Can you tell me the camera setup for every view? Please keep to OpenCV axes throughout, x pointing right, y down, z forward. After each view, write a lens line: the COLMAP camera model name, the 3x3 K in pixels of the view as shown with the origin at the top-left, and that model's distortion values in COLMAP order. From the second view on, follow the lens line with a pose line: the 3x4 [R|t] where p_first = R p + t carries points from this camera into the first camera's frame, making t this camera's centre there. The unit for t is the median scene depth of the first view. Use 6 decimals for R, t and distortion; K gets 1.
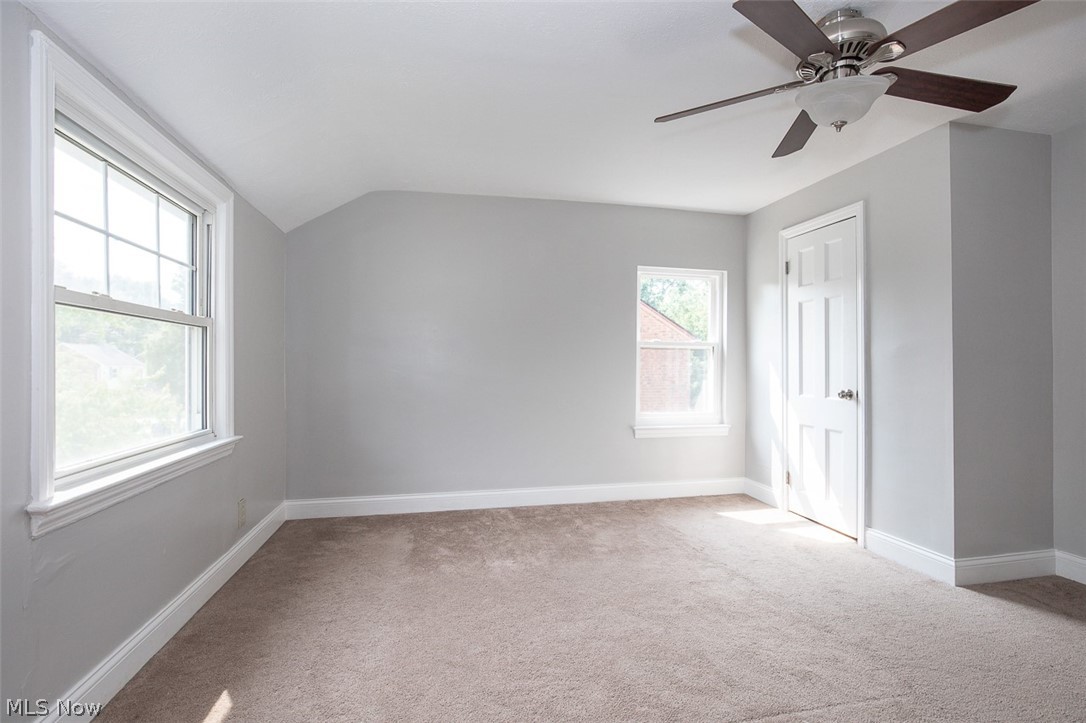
lens RADIAL K [[503.1, 0, 542.9], [0, 503.1, 359.0], [0, 0, 1]] dist [-0.019039, 0.007477]
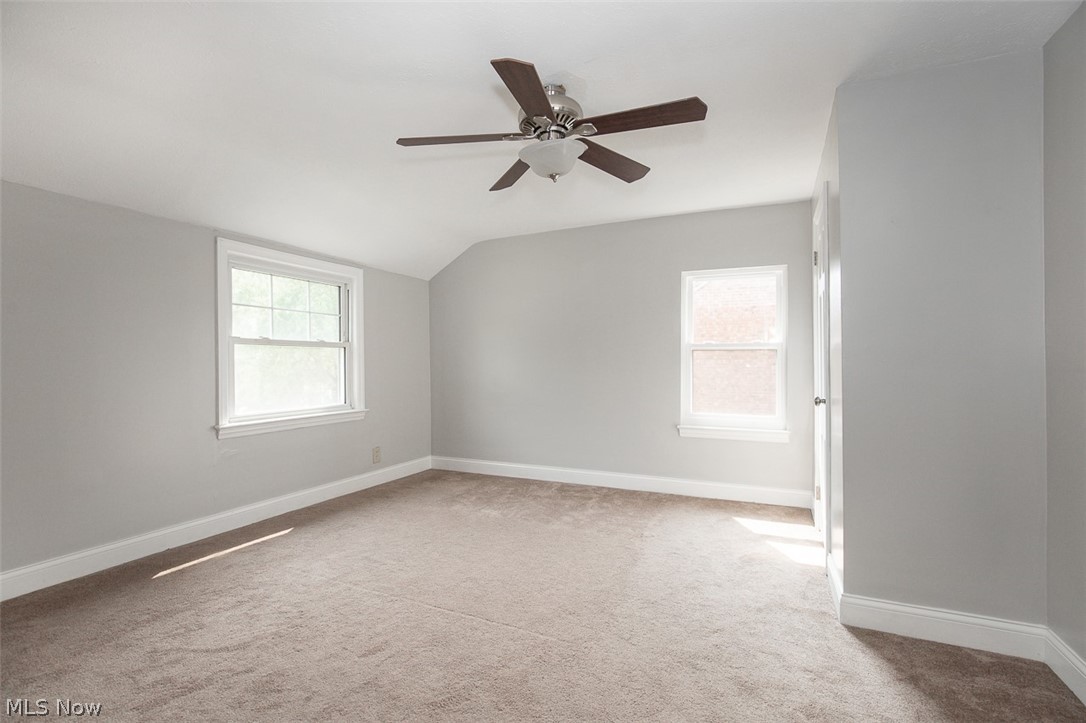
lens RADIAL K [[503.1, 0, 543.3], [0, 503.1, 356.7], [0, 0, 1]] dist [-0.019039, 0.007477]
pose [[0.796061, -0.010827, -0.605120, 0.684706], [0.013515, 0.999909, -0.000110, -0.014402], [0.605066, -0.008091, 0.796134, -0.009039]]
